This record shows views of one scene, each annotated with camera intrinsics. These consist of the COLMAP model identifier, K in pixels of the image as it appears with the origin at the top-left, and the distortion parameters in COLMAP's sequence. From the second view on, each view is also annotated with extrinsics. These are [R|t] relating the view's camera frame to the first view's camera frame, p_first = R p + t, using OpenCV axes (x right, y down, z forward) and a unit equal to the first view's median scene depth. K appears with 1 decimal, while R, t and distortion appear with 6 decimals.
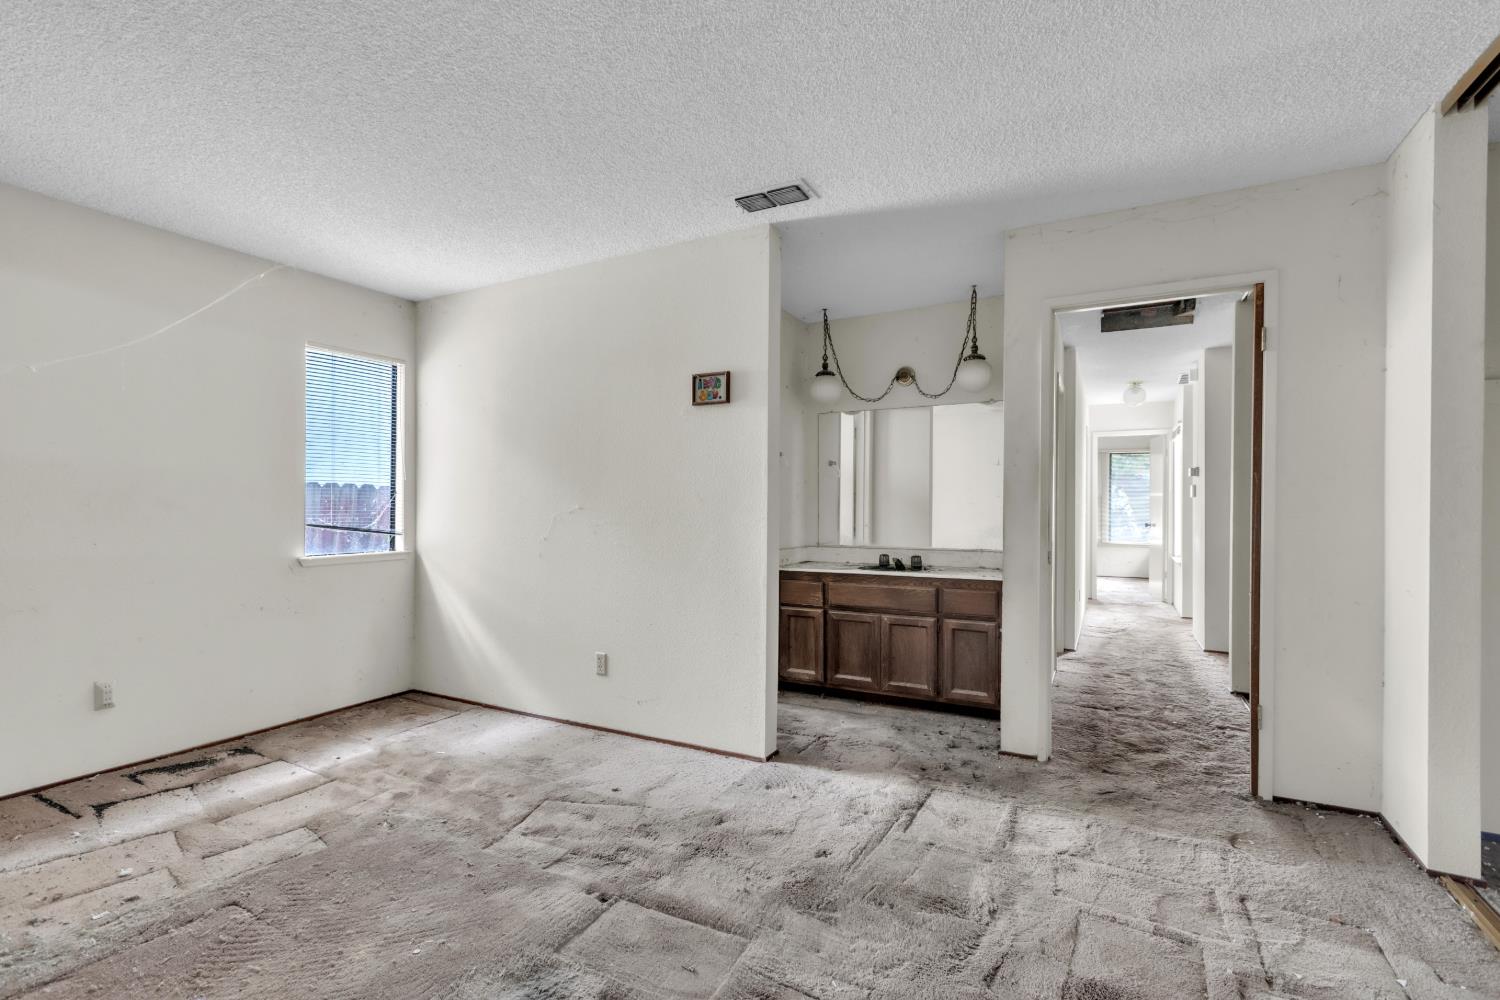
lens RADIAL K [[679.5, 0, 747.3], [0, 679.5, 501.9], [0, 0, 1]] dist [0.000608, 0.000177]
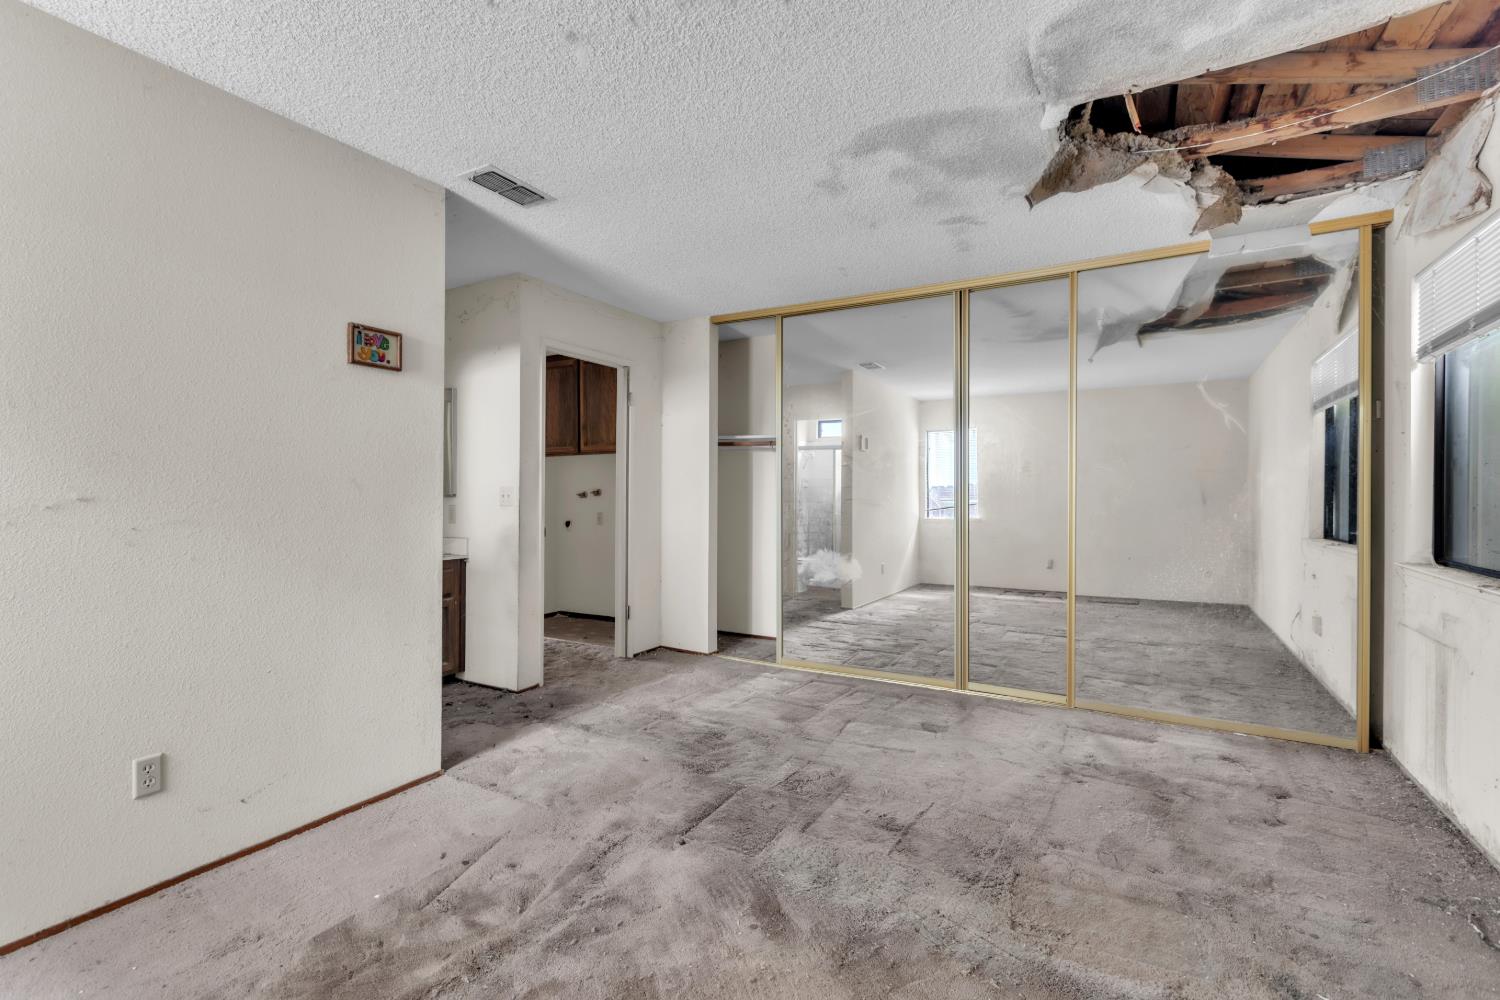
lens RADIAL K [[657.4, 0, 743.2], [0, 657.4, 496.0], [0, 0, 1]] dist [0.015103, 0.000069]
pose [[0.055101, -0.005526, 0.998465, -0.816227], [-0.002876, 0.999980, 0.005693, 0.002100], [-0.998477, -0.003185, 0.055084, 0.530661]]
